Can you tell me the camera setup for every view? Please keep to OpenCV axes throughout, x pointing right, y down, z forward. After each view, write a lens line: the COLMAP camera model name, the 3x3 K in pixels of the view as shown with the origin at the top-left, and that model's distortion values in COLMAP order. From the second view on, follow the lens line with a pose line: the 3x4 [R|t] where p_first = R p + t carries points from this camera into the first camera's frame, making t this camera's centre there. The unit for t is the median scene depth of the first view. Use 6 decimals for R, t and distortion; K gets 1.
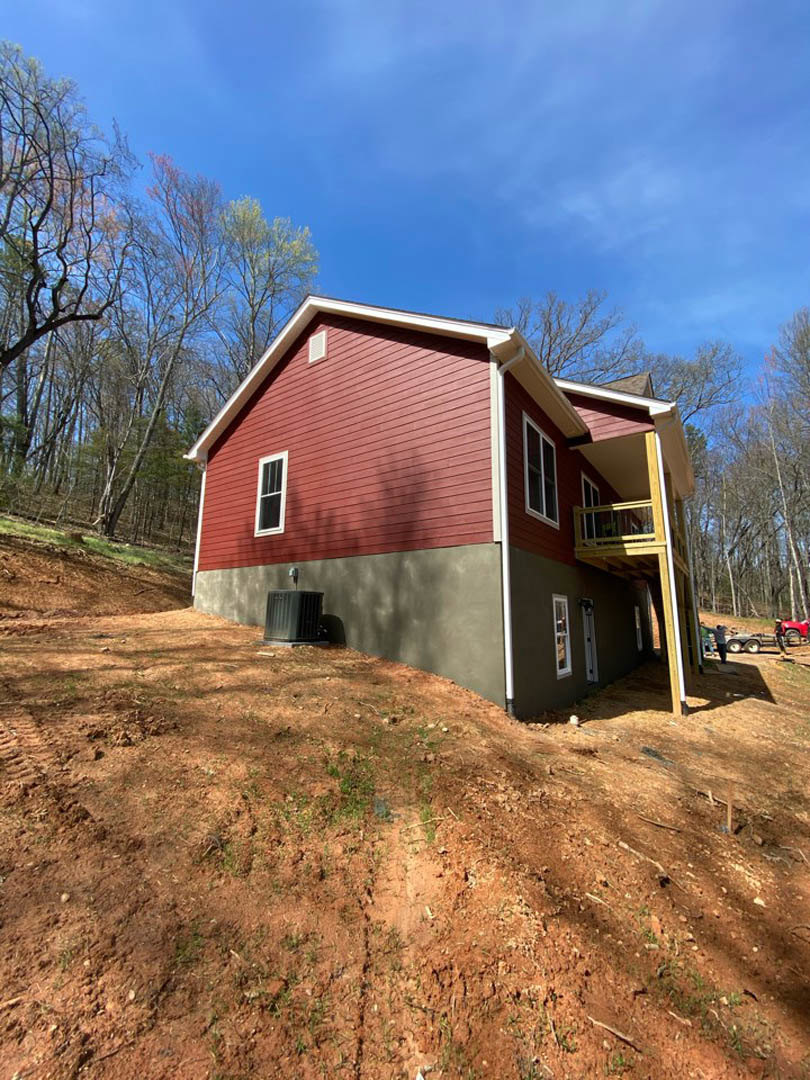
lens RADIAL K [[435.8, 0, 408.6], [0, 435.8, 538.6], [0, 0, 1]] dist [0.032673, -0.028178]
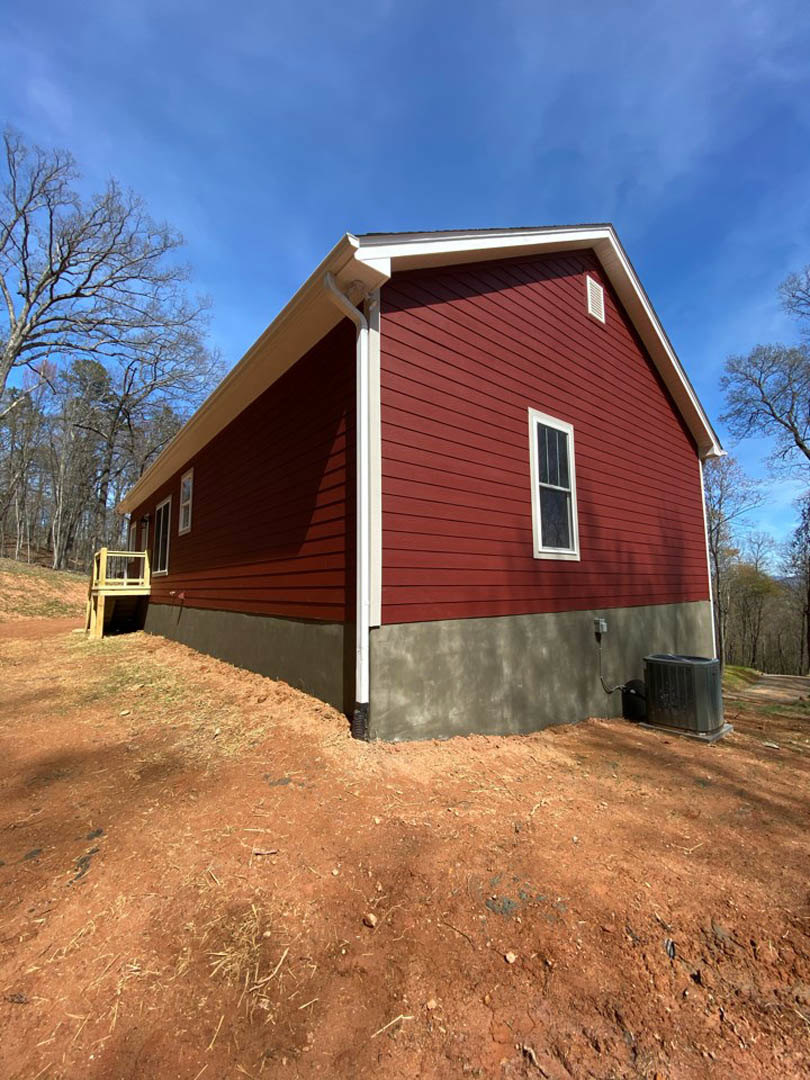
lens RADIAL K [[435.8, 0, 408.6], [0, 435.8, 538.6], [0, 0, 1]] dist [0.032673, -0.028178]
pose [[0.279835, 0.095940, 0.955242, -0.896531], [-0.155657, 0.986363, -0.053466, 0.025556], [-0.947345, -0.133728, 0.290952, 0.993286]]
